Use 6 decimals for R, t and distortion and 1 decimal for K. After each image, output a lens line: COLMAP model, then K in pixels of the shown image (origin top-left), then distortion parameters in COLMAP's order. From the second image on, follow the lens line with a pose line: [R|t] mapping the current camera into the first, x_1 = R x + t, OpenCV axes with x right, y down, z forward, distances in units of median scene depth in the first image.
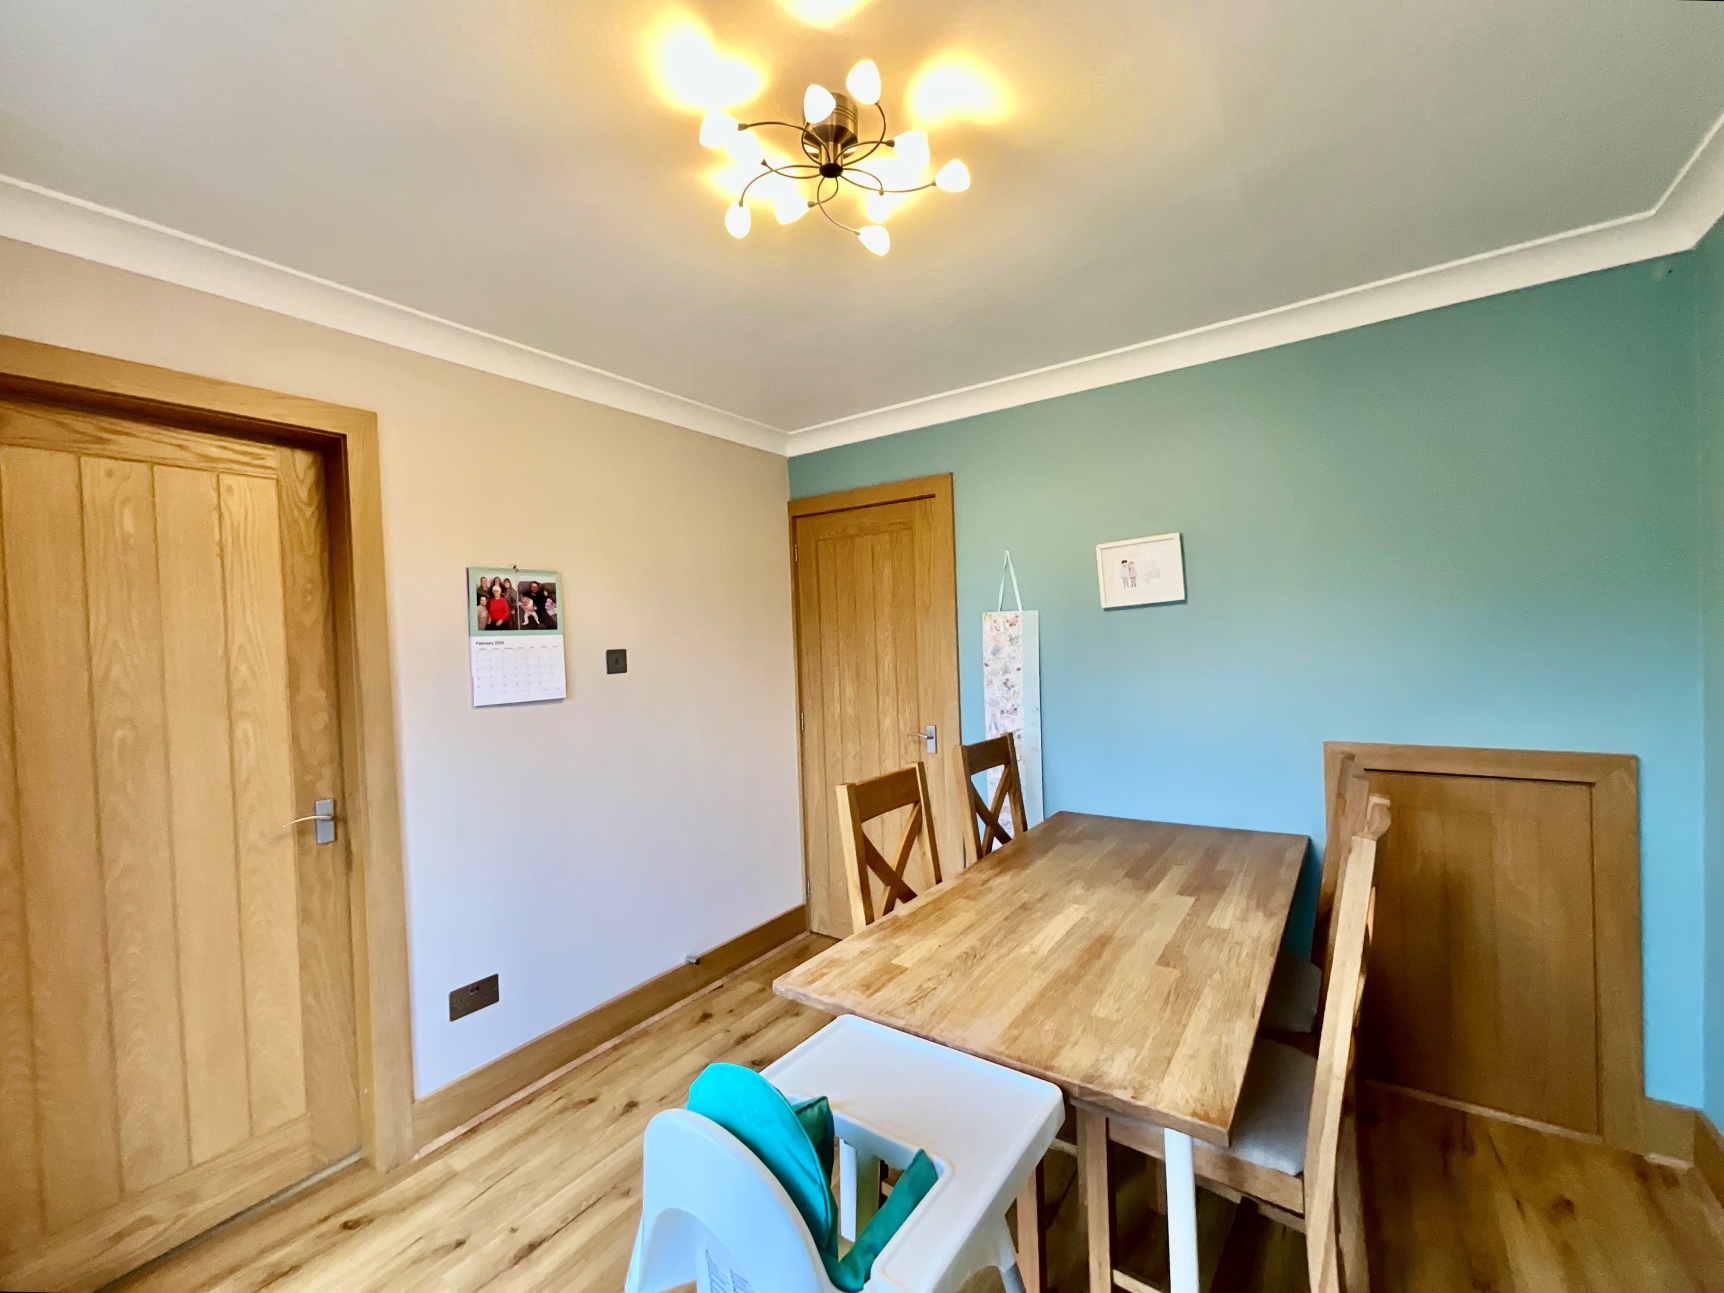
lens RADIAL K [[708.4, 0, 862.8], [0, 708.4, 647.8], [0, 0, 1]] dist [0.000123, 0.000500]
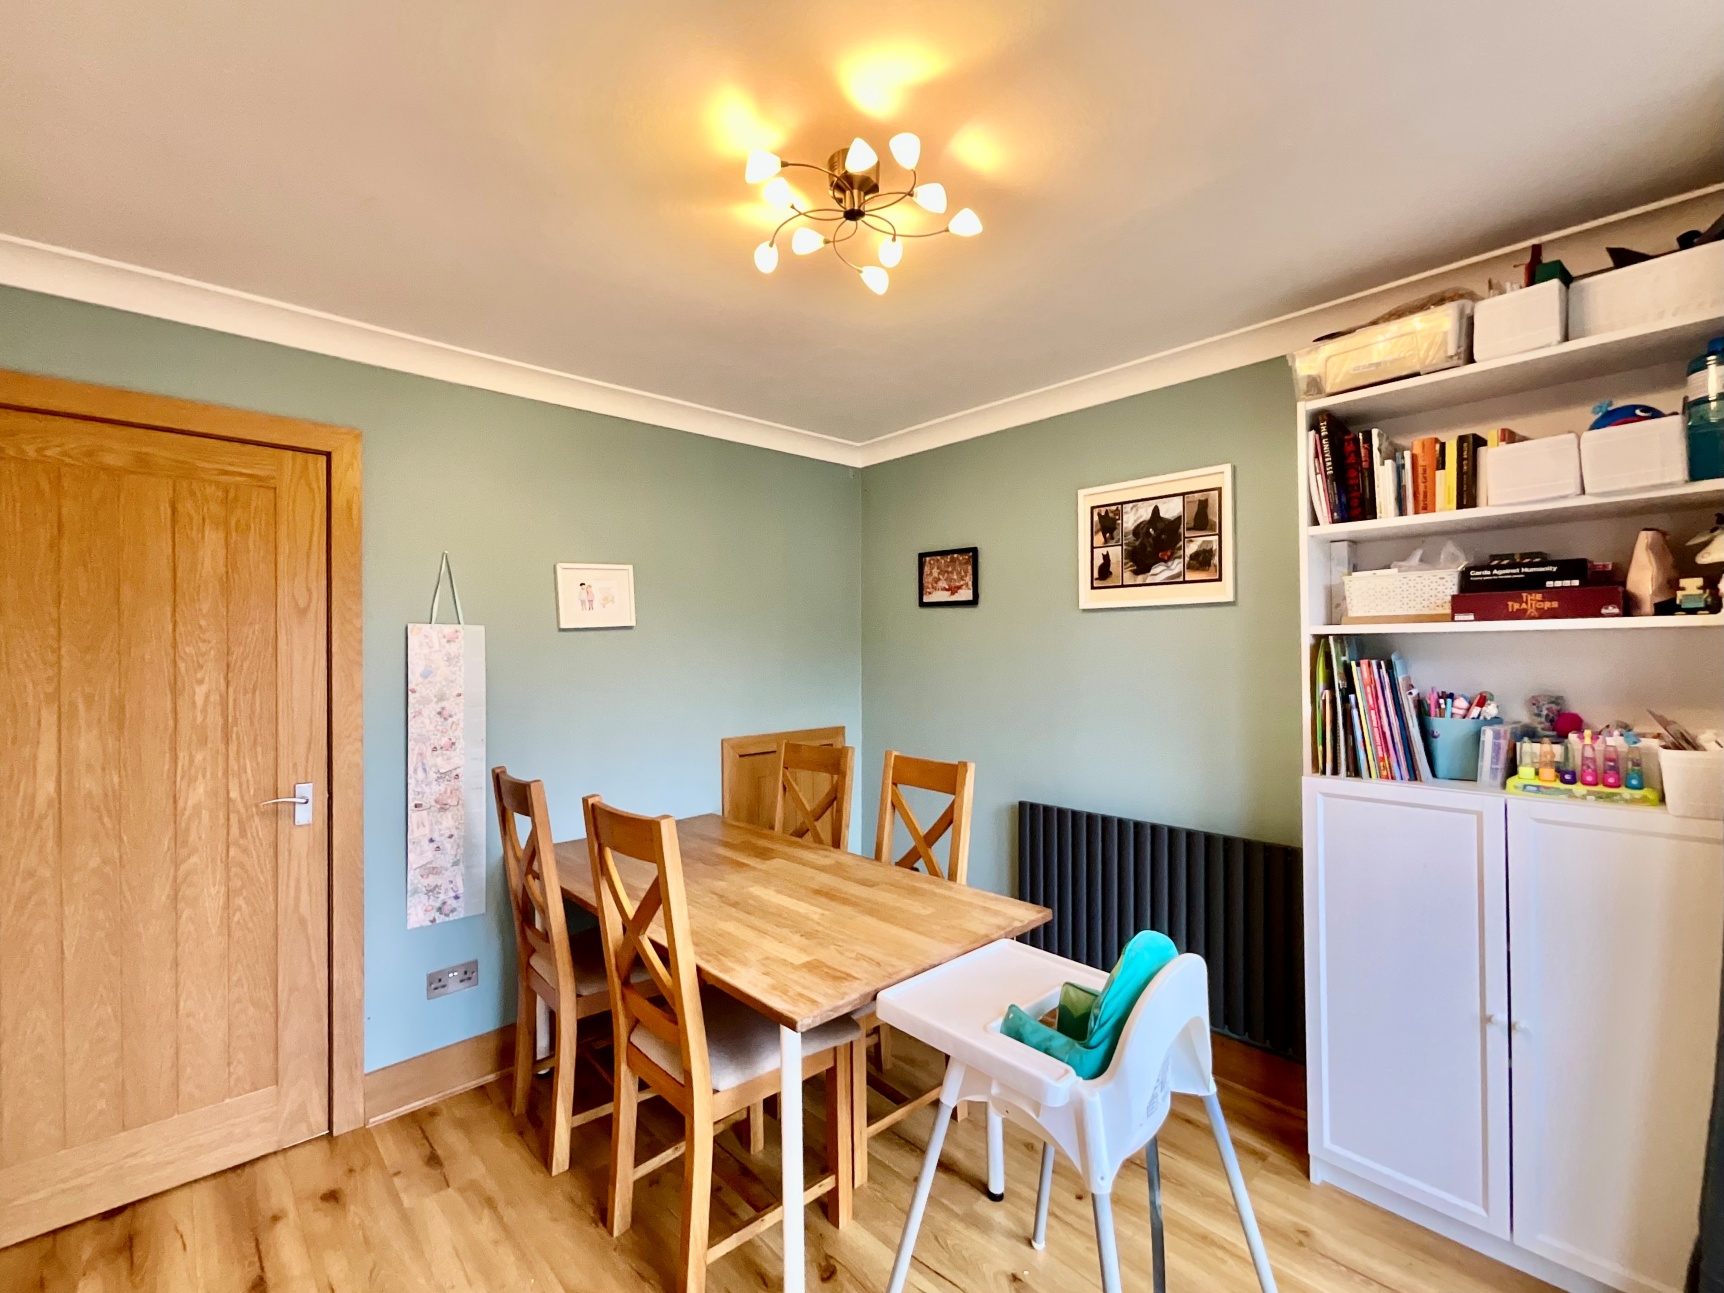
lens RADIAL K [[738.5, 0, 844.6], [0, 738.5, 649.3], [0, 0, 1]] dist [0.001118, 0.000063]
pose [[0.234606, 0.037073, 0.971383, -0.650617], [0.014474, 0.999029, -0.041624, 0.024546], [-0.971983, 0.023825, 0.233841, 0.442992]]
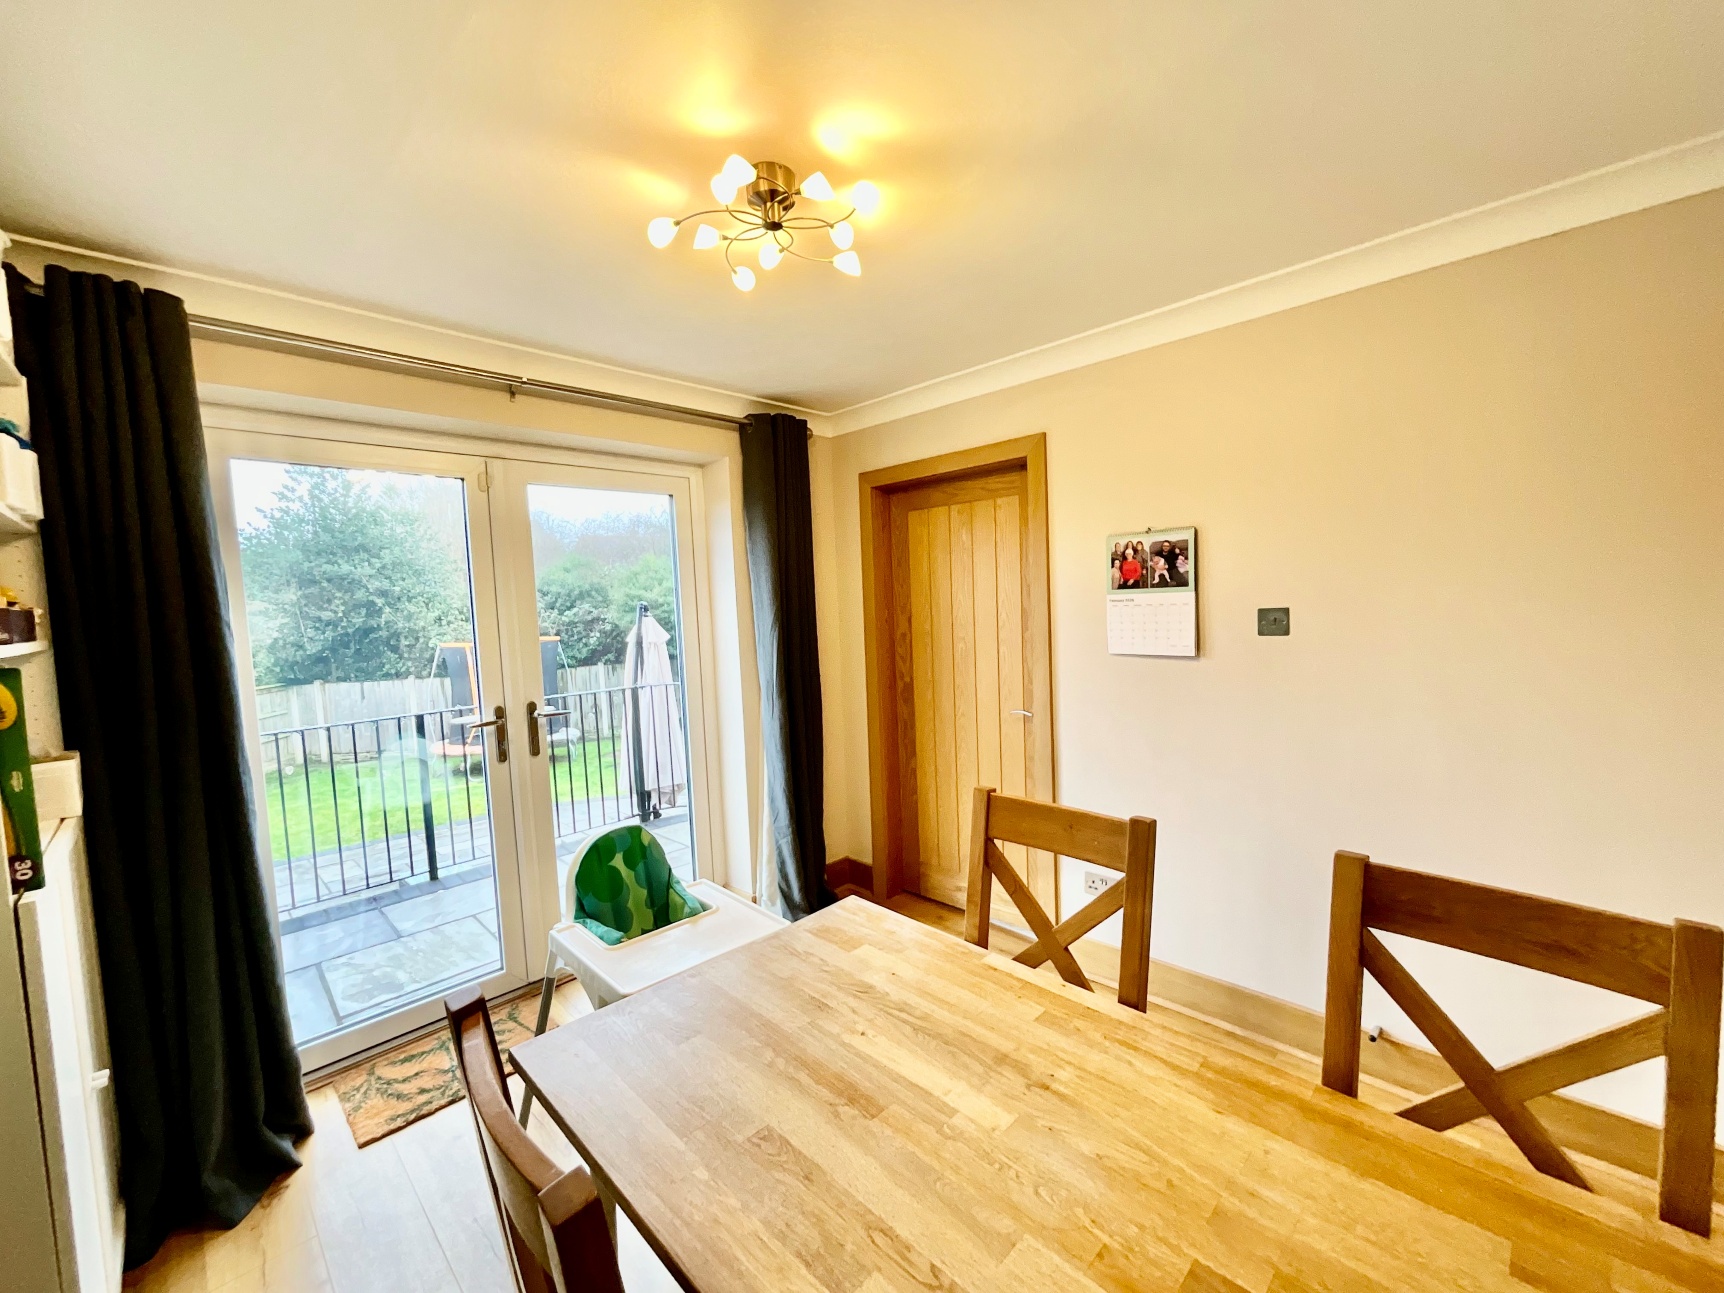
lens RADIAL K [[708.4, 0, 876.3], [0, 708.4, 647.8], [0, 0, 1]] dist [0.000123, 0.000500]
pose [[-0.157601, 0.107827, -0.981598, 0.657410], [0.029374, 0.994093, 0.104483, -0.060754], [0.987066, -0.012367, -0.159838, 0.776420]]
